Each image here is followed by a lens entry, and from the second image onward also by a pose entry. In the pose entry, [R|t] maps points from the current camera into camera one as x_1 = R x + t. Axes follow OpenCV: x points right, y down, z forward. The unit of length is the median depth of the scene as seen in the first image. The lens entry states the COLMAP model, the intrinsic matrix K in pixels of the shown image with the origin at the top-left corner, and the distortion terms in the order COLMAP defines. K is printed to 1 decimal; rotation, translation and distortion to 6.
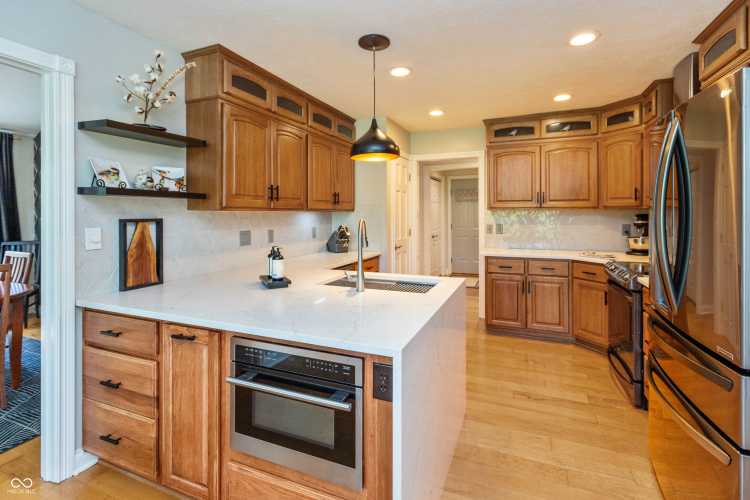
lens RADIAL K [[346.6, 0, 369.2], [0, 346.6, 215.6], [0, 0, 1]] dist [-0.003793, -0.000851]
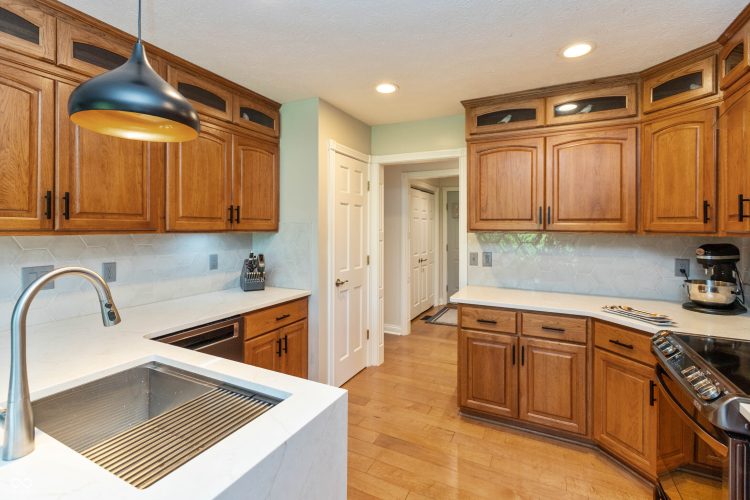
lens RADIAL K [[346.6, 0, 367.0], [0, 346.6, 227.6], [0, 0, 1]] dist [-0.003793, -0.000851]
pose [[0.997959, 0.011458, -0.062823, 0.206707], [-0.011819, 0.999916, -0.005381, -0.022212], [0.062756, 0.006113, 0.998010, 0.334040]]
